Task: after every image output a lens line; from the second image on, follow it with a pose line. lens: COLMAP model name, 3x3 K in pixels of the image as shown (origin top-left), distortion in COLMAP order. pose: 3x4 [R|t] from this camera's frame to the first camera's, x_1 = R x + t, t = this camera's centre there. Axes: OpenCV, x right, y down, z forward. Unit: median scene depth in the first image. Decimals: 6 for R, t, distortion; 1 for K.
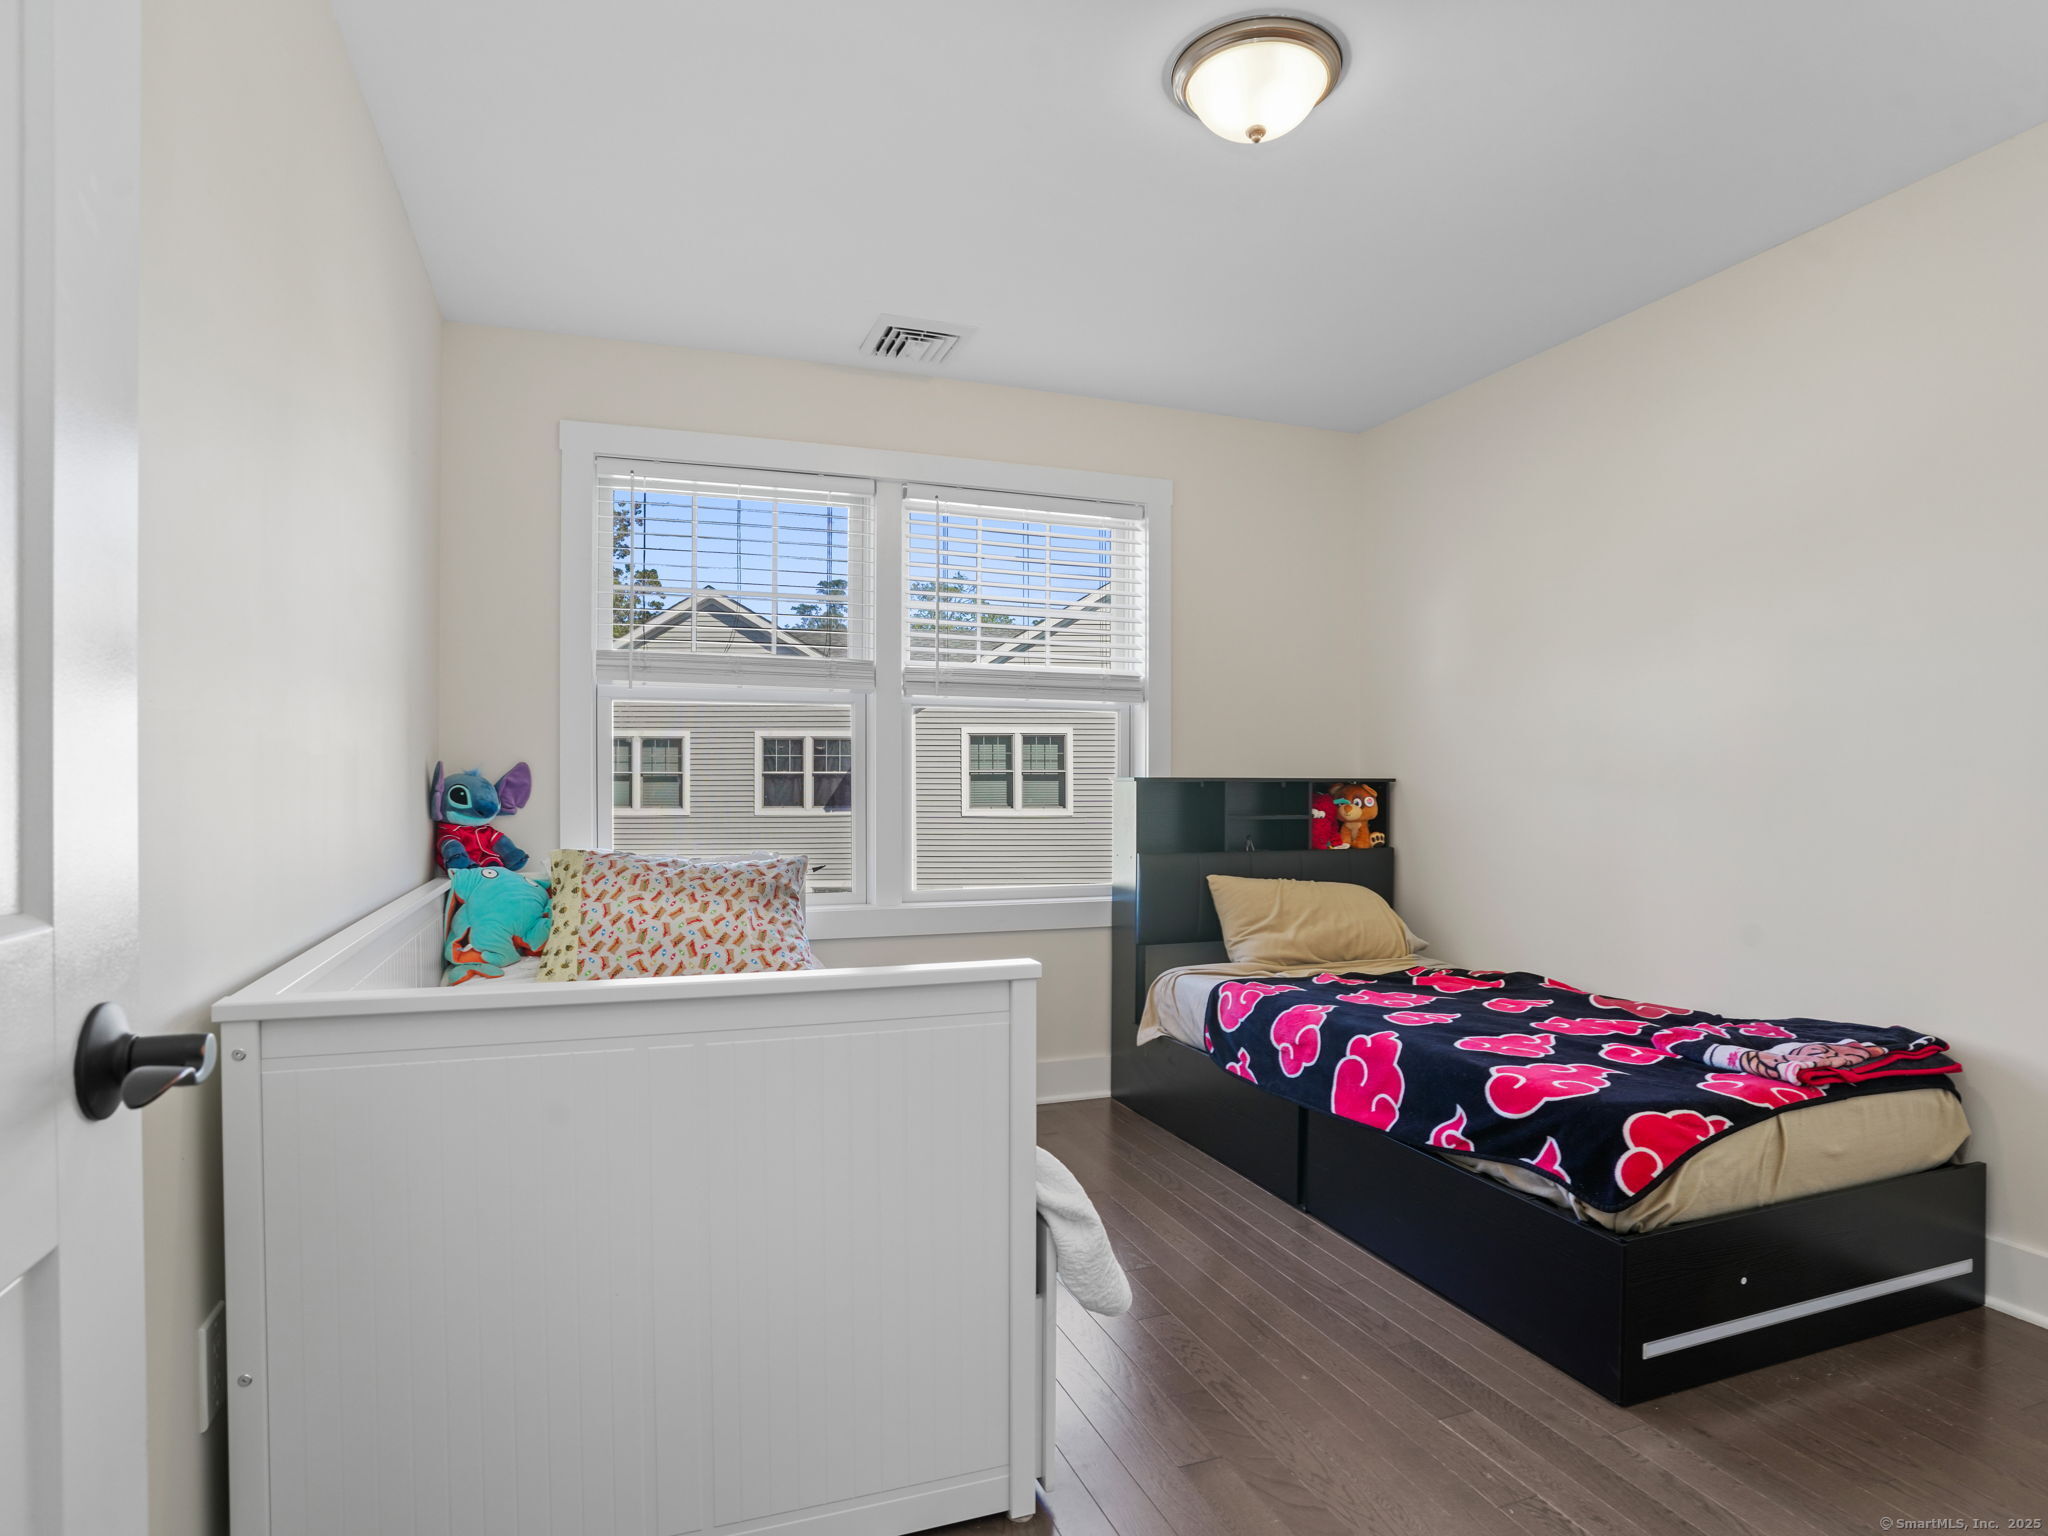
lens RADIAL K [[1121.2, 0, 1036.3], [0, 1121.2, 766.6], [0, 0, 1]] dist [-0.062910, 0.014018]
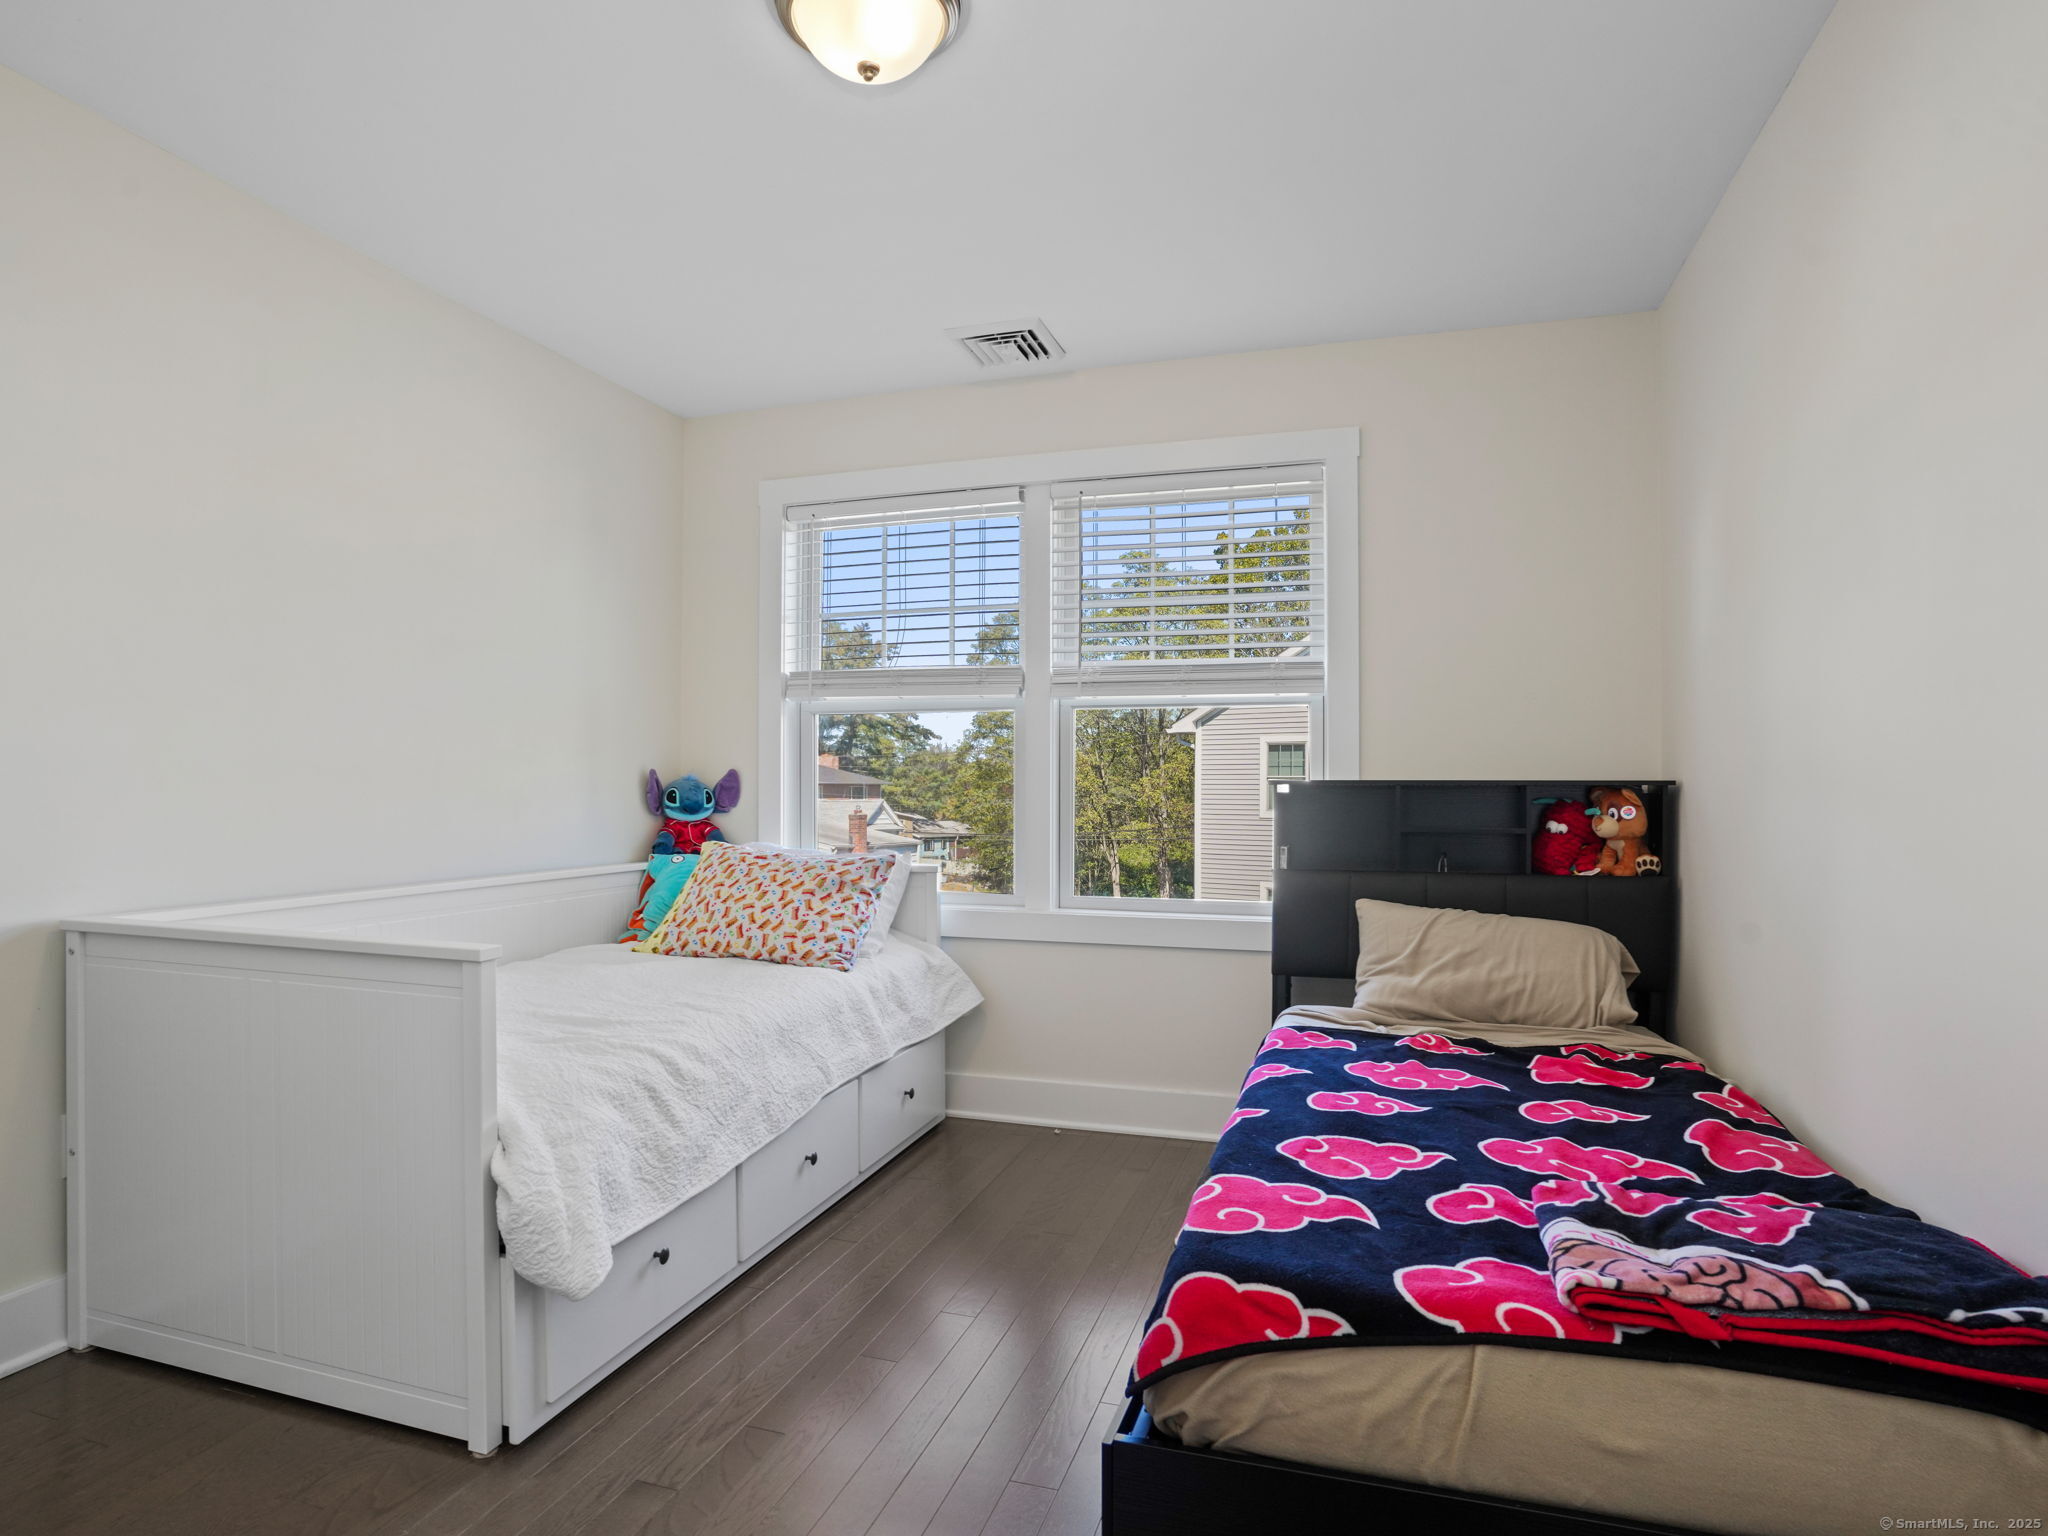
lens RADIAL K [[1121.2, 0, 1029.7], [0, 1121.2, 767.1], [0, 0, 1]] dist [-0.062910, 0.014018]
pose [[0.784625, -0.009975, -0.619890, 0.496790], [0.008473, 0.999950, -0.005367, 0.002634], [0.619912, -0.001041, 0.784671, 0.217593]]
